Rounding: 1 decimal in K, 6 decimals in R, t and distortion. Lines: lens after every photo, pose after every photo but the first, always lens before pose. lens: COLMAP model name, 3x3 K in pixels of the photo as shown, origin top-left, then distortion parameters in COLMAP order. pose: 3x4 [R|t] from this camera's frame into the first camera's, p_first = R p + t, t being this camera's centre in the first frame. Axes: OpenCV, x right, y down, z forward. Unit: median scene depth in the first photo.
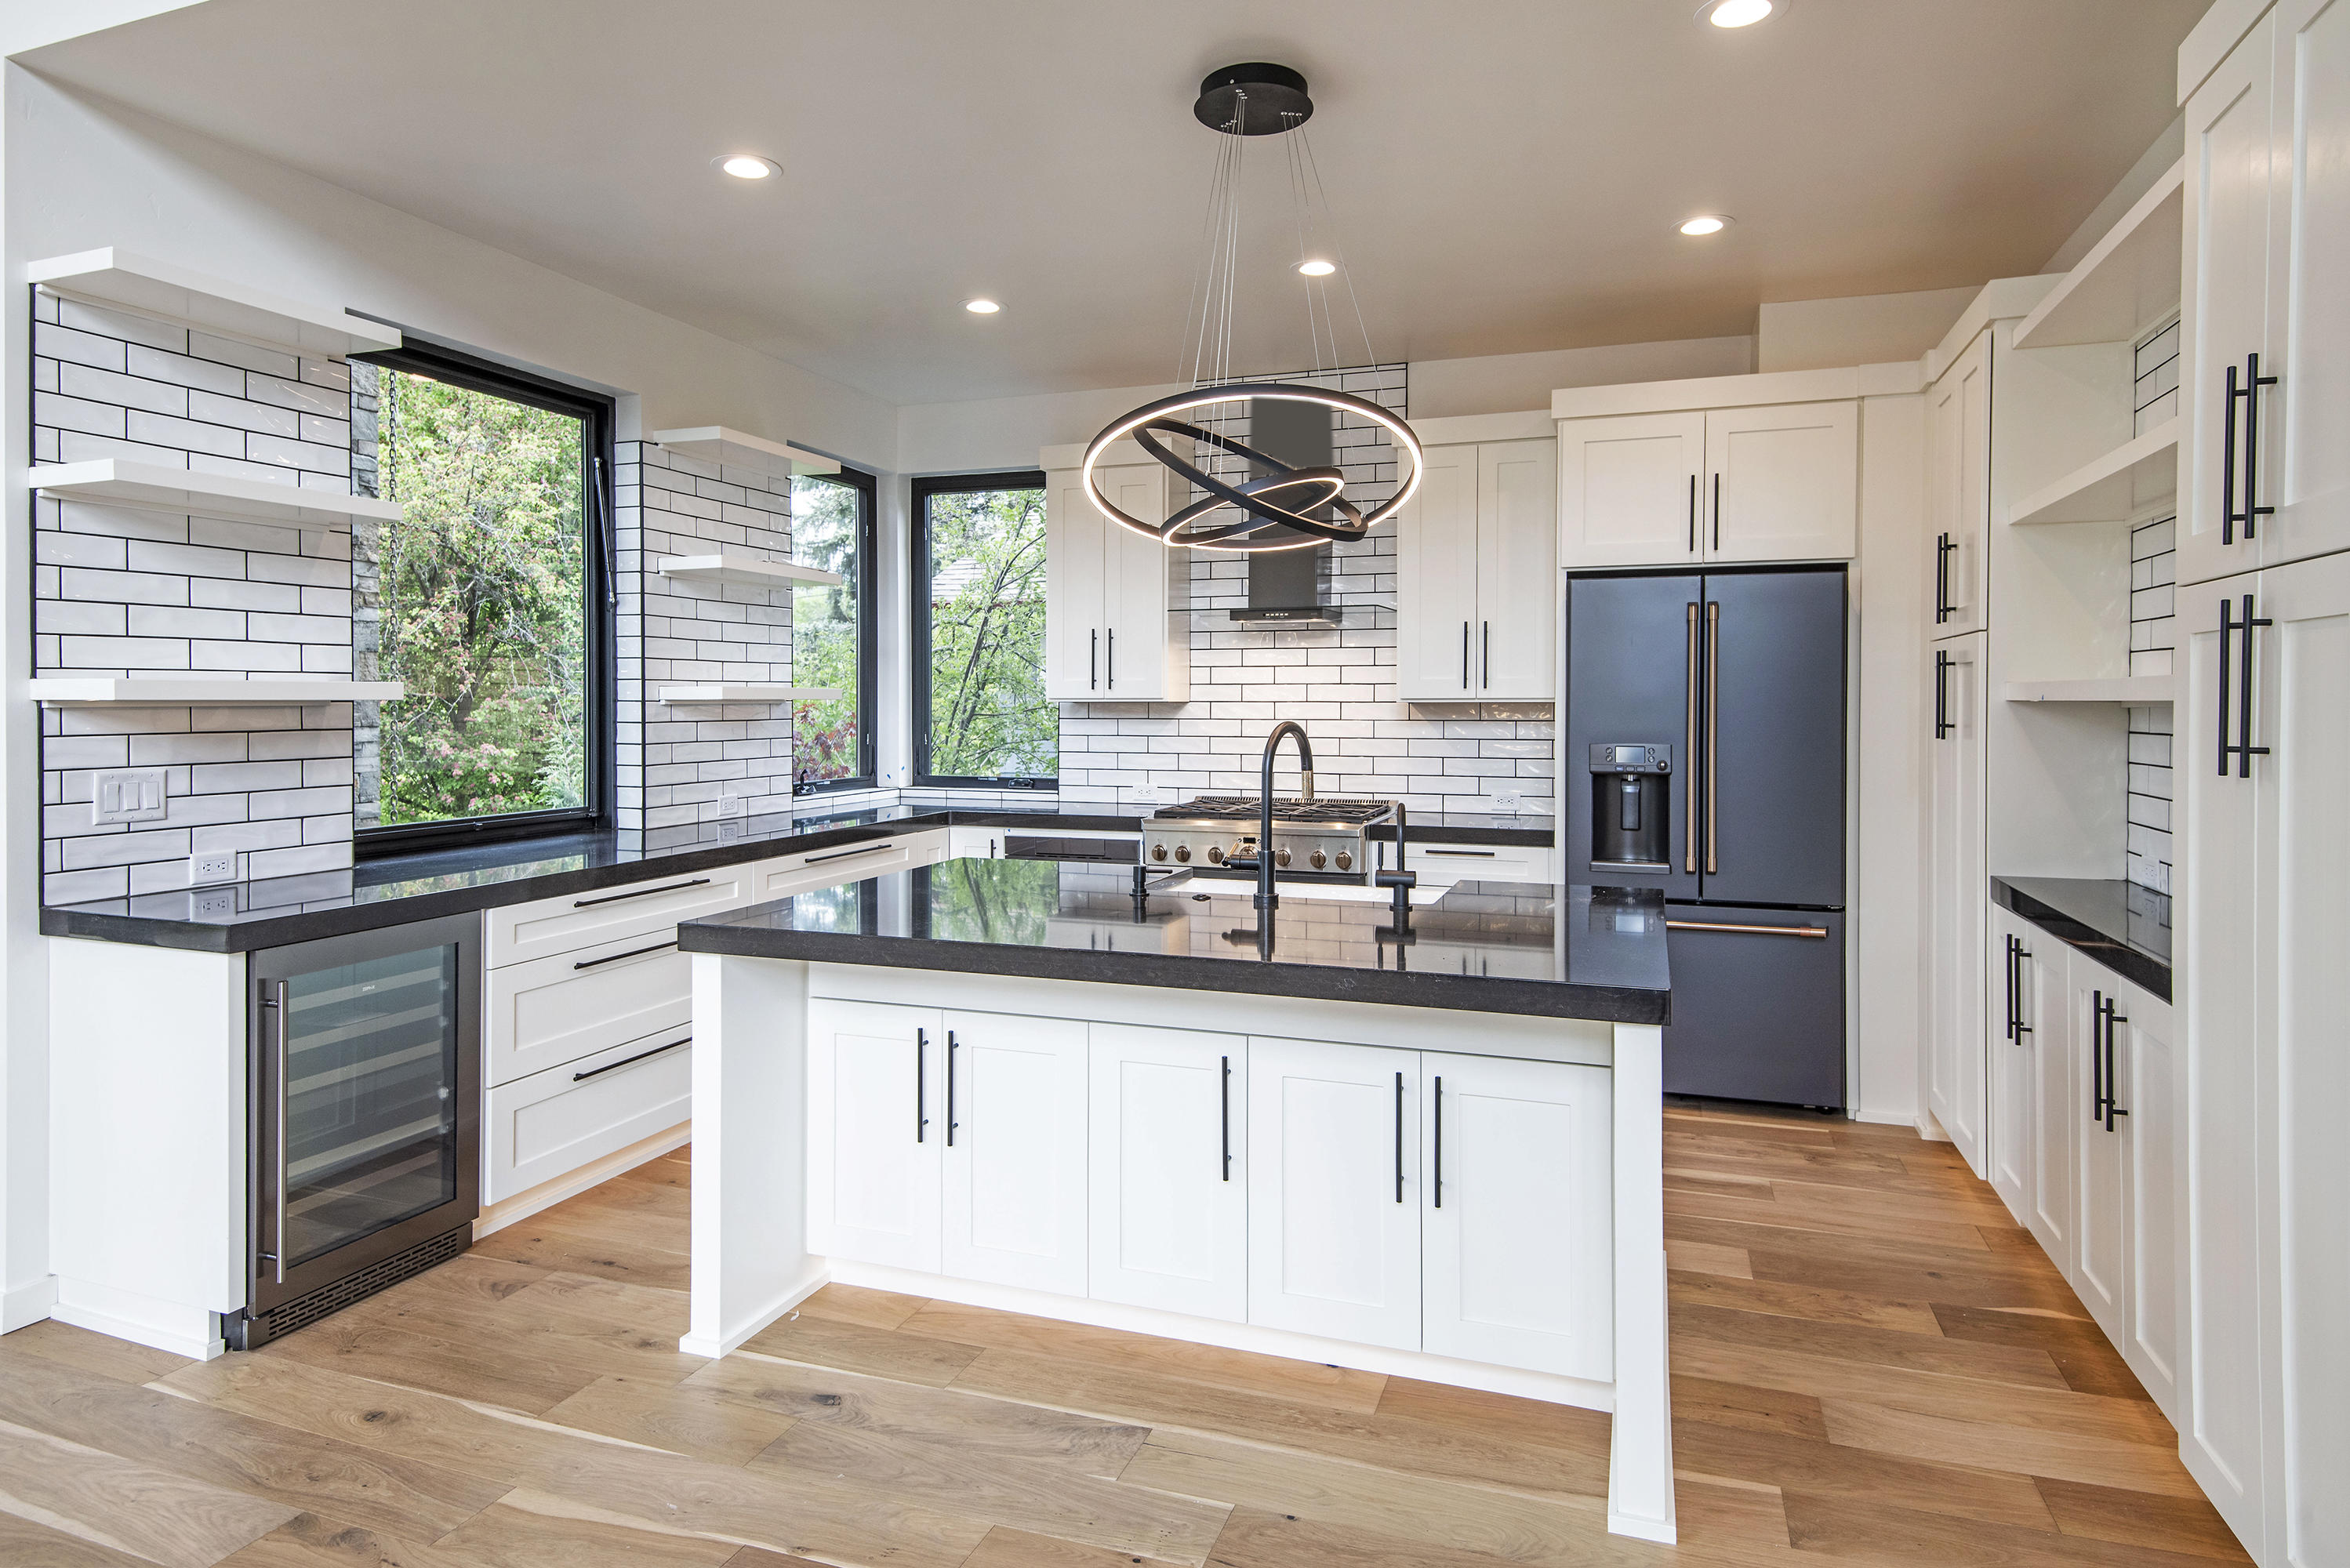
lens RADIAL K [[1275.1, 0, 1172.5], [0, 1275.1, 680.1], [0, 0, 1]] dist [0.002837, -0.010767]
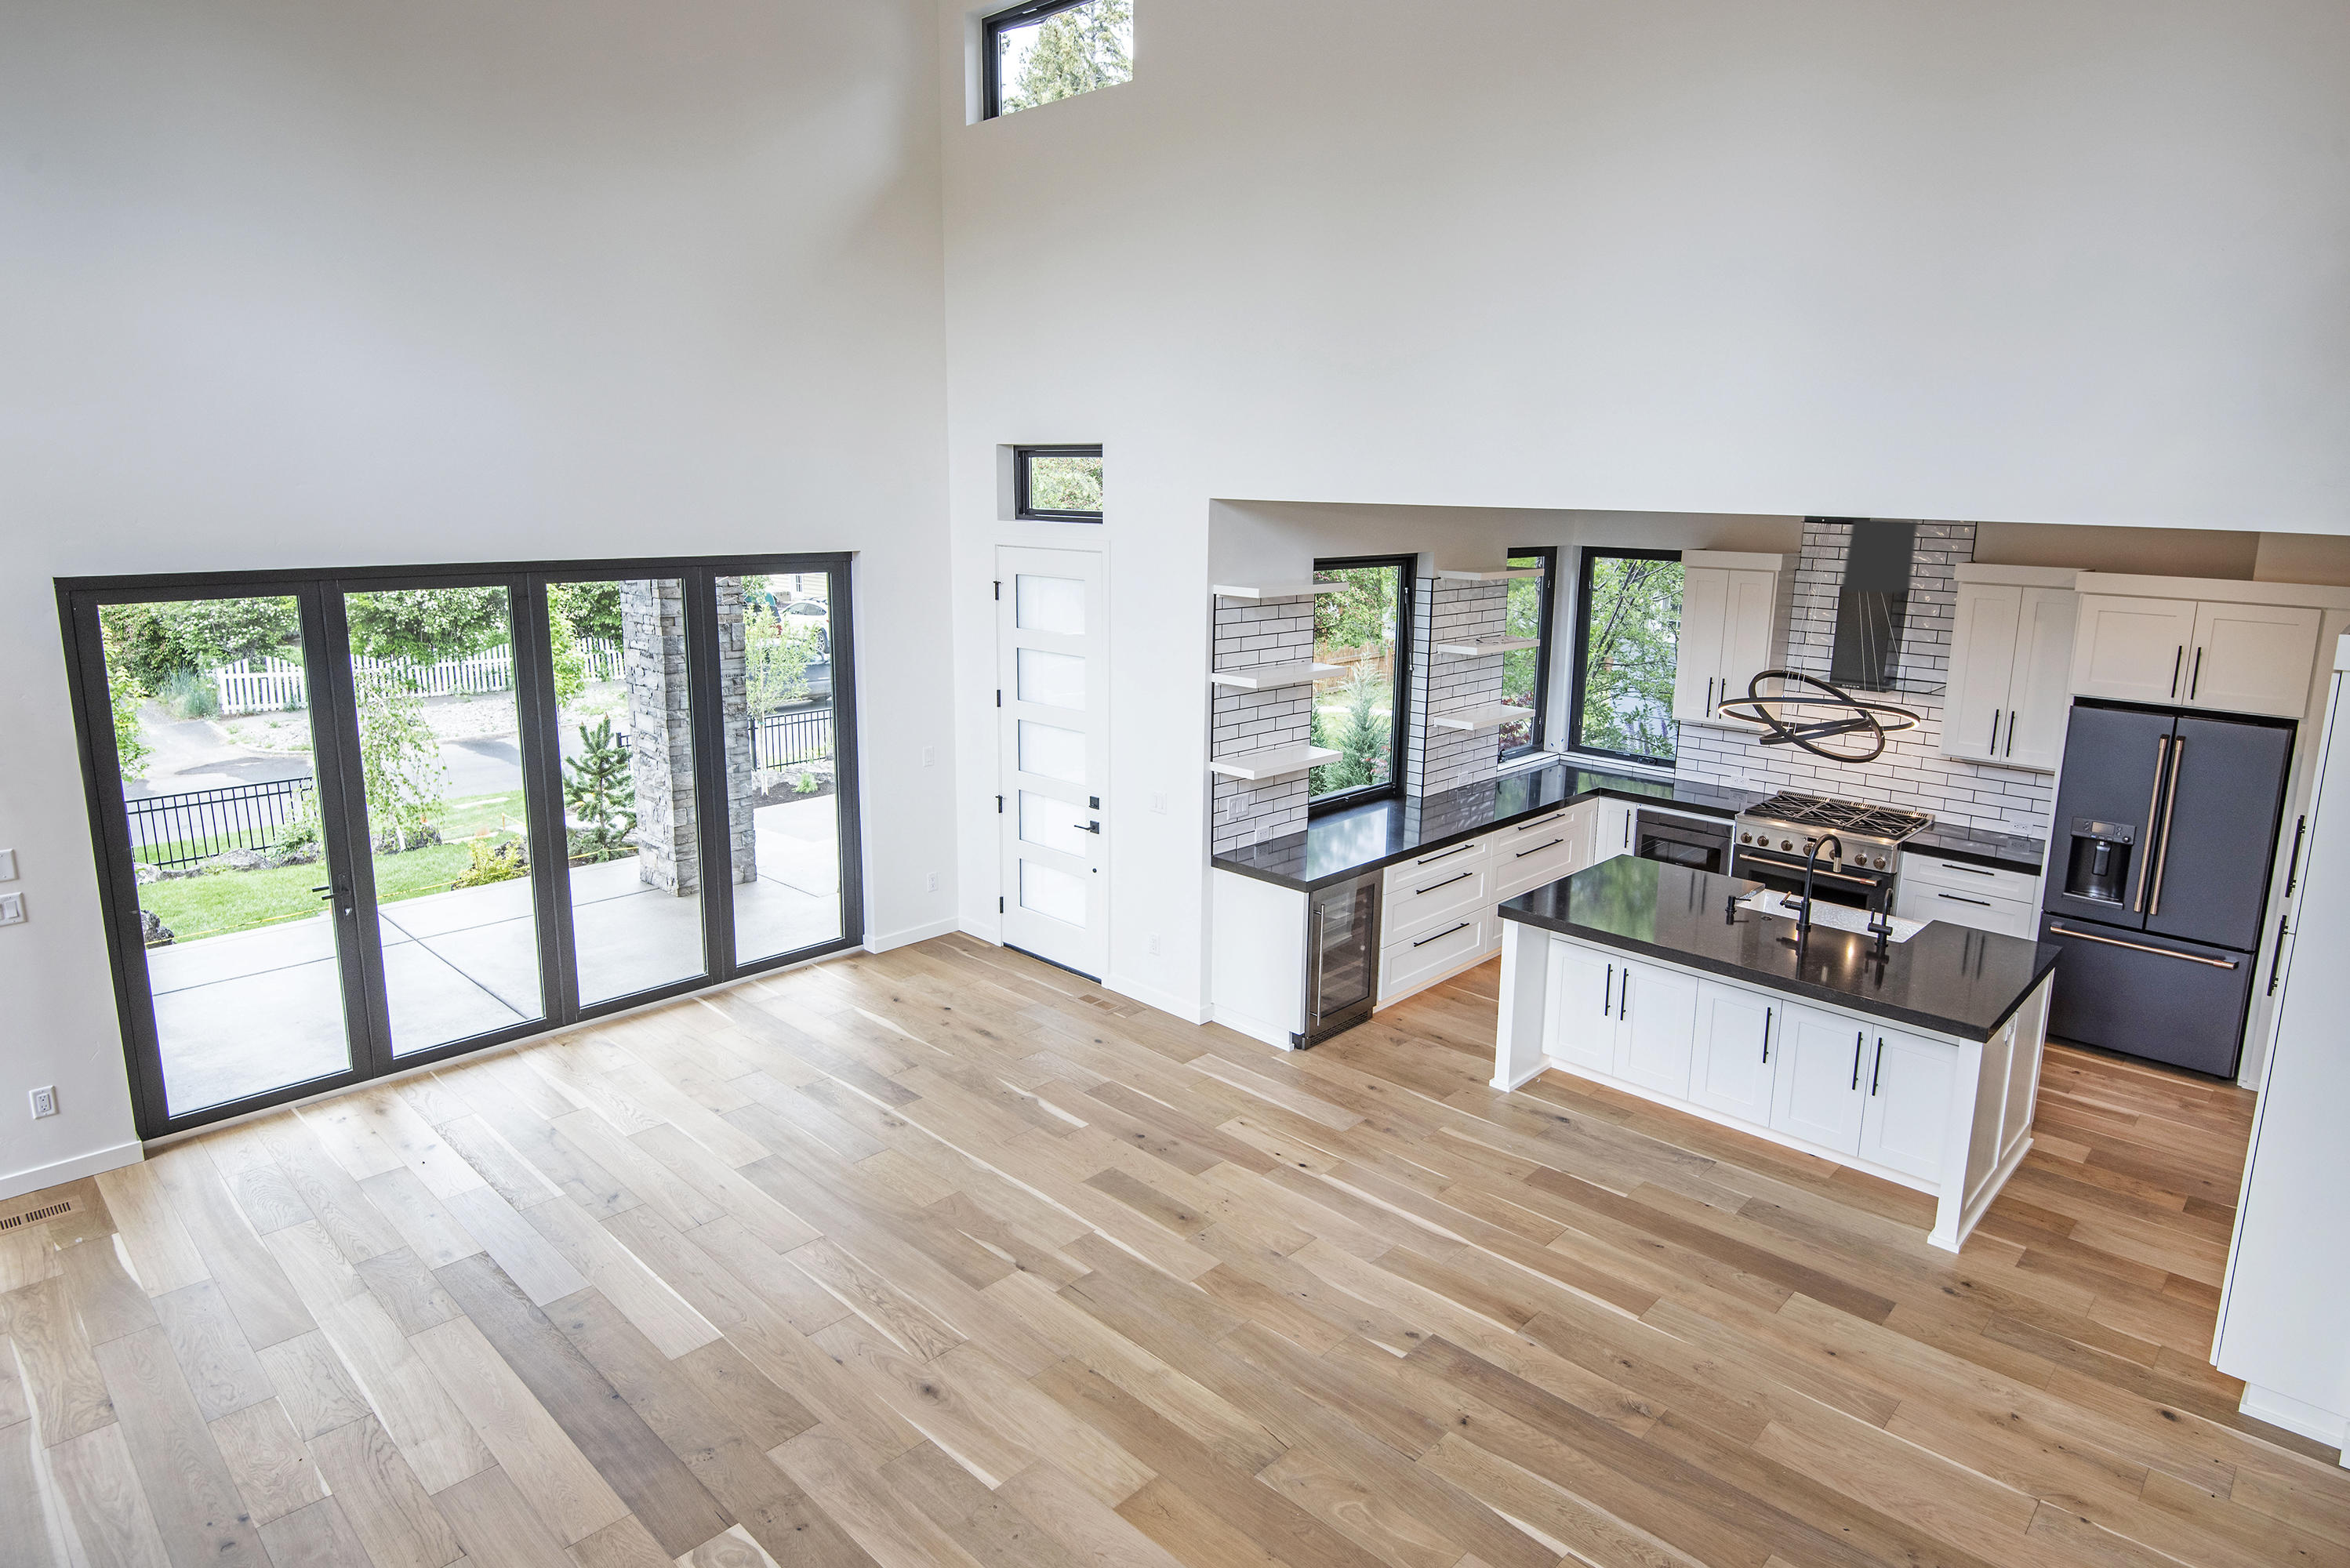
lens RADIAL K [[1342.5, 0, 1117.0], [0, 1342.5, 730.5], [0, 0, 1]] dist [-0.018618, -0.001221]
pose [[0.899793, 0.087717, -0.427408, -0.016033], [0.013506, 0.973514, 0.228227, -0.409094], [0.436107, -0.211130, 0.874777, -0.790301]]
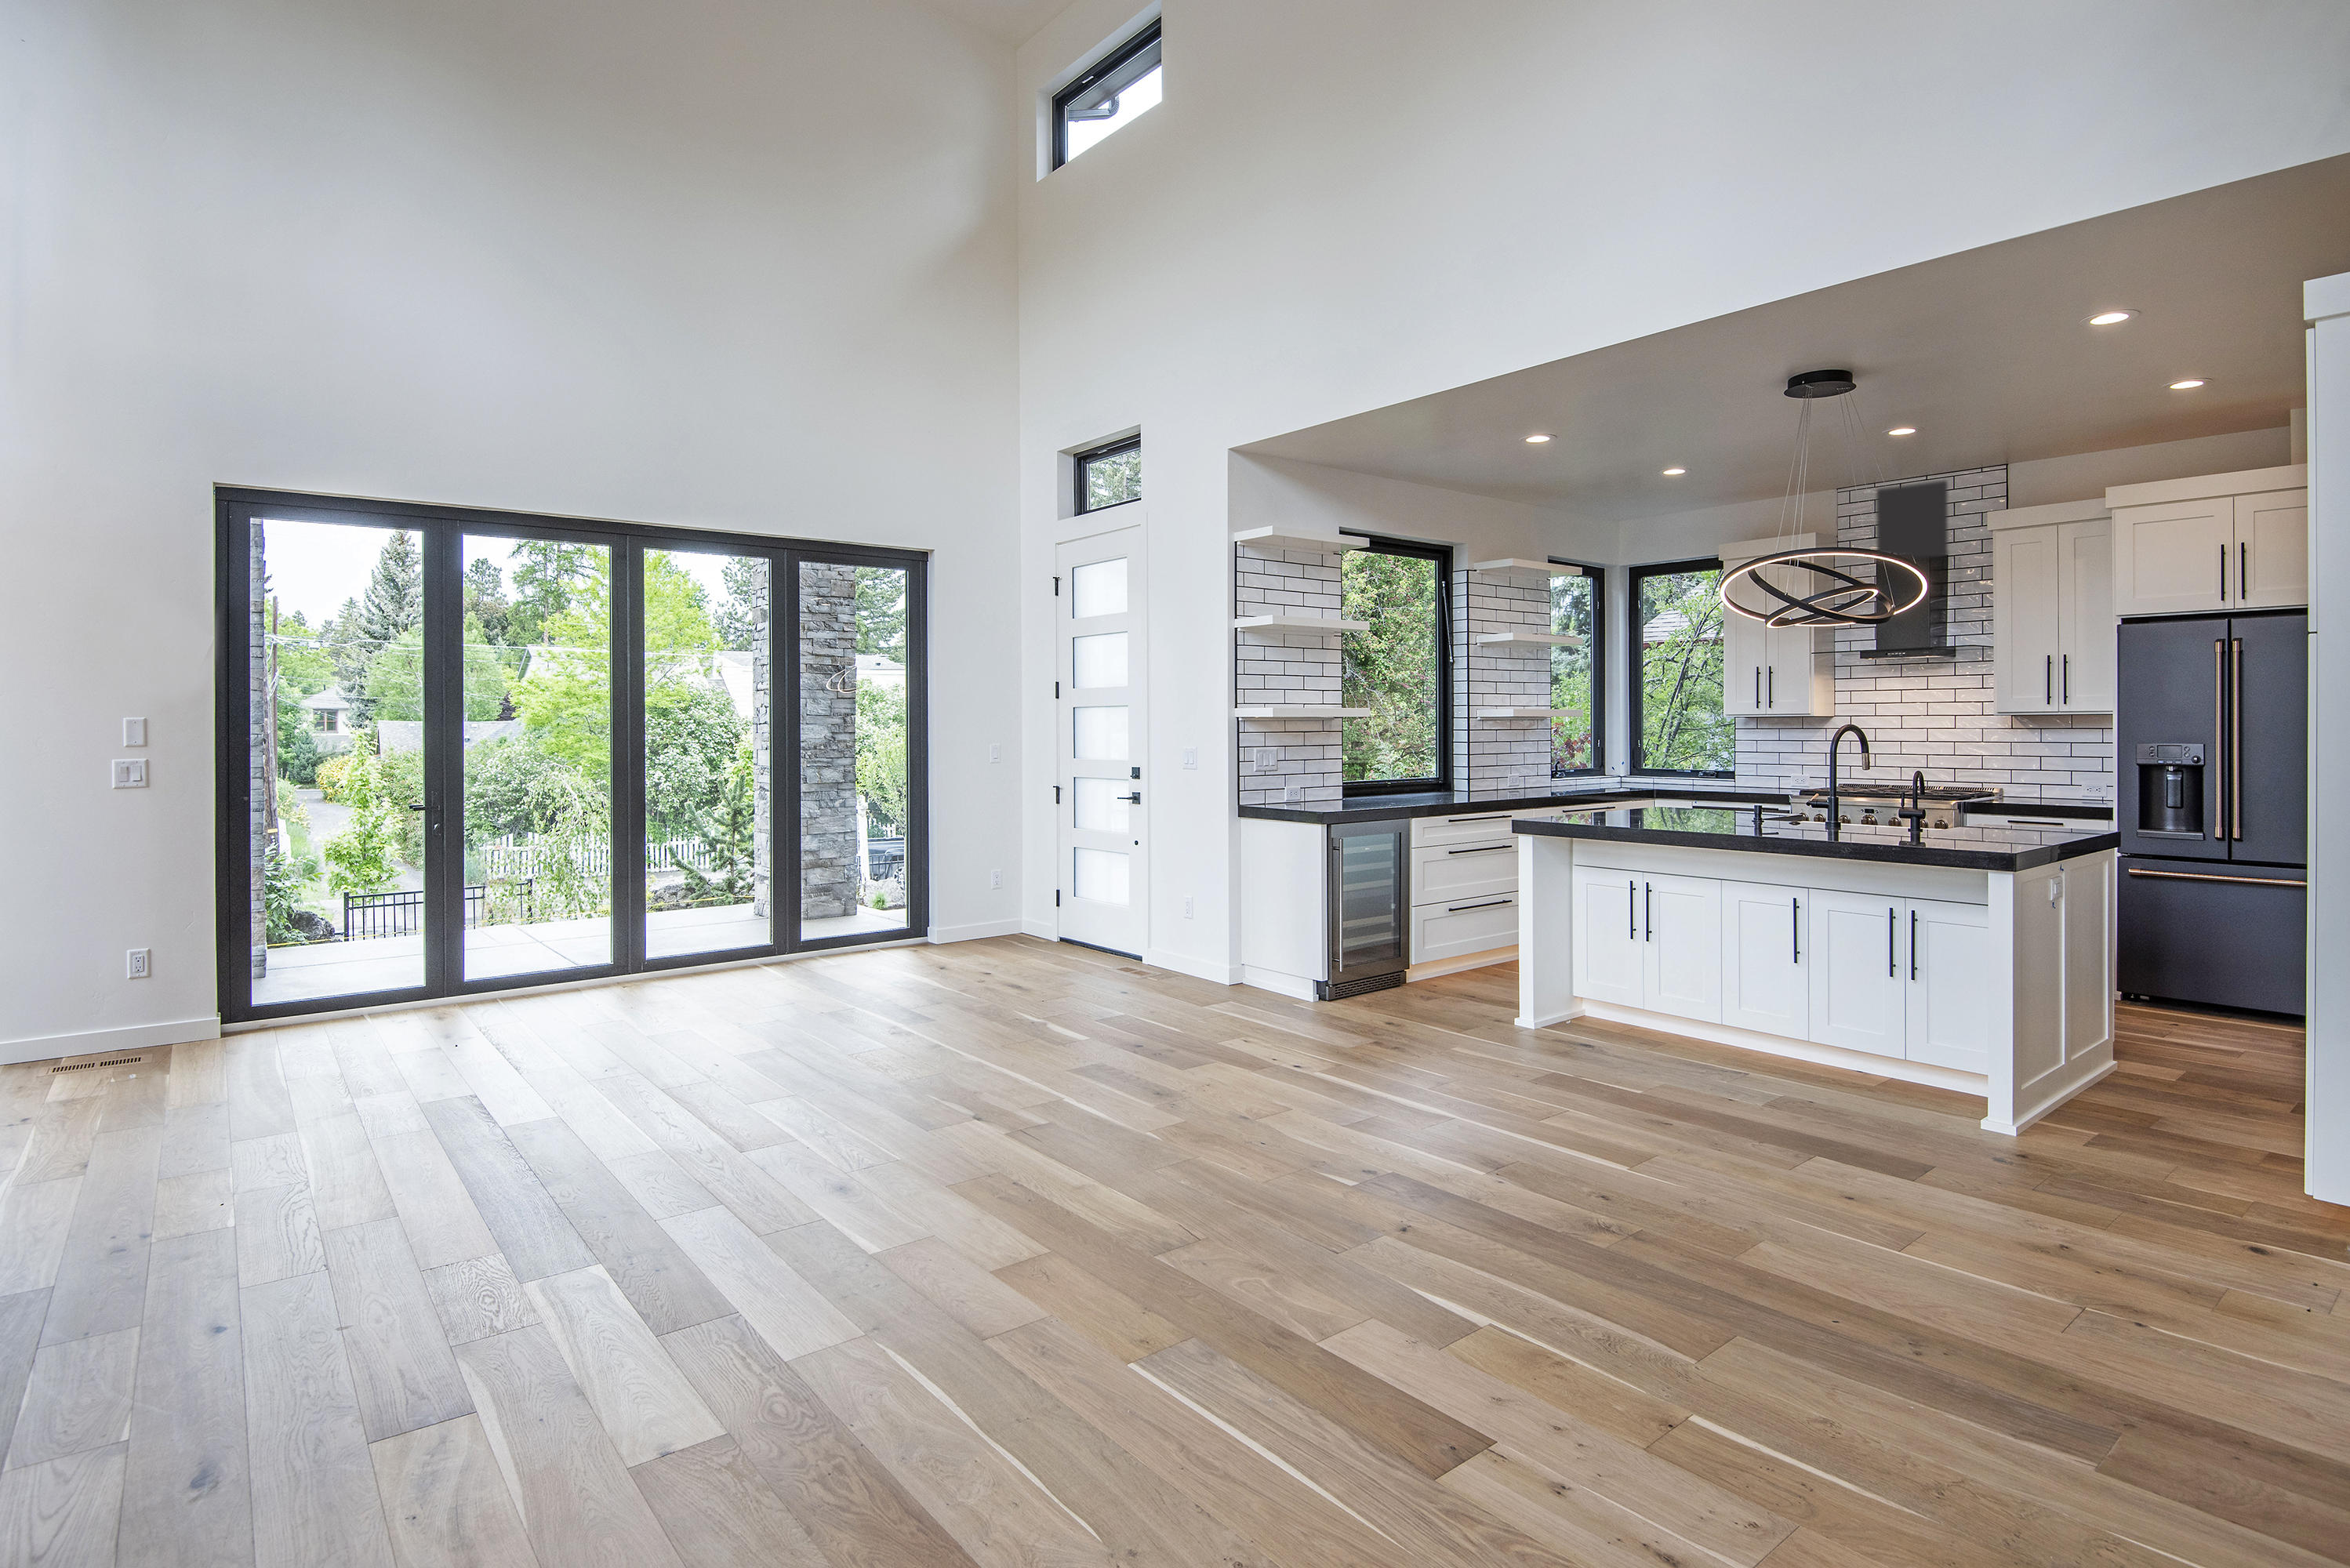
lens RADIAL K [[1224.8, 0, 1165.2], [0, 1224.8, 749.5], [0, 0, 1]] dist [-0.016327, -0.013474]
pose [[0.841729, 0.006221, -0.539864, 0.147533], [0.013588, 0.999373, 0.032703, -0.000688], [0.539729, -0.034863, 0.841117, -0.663719]]
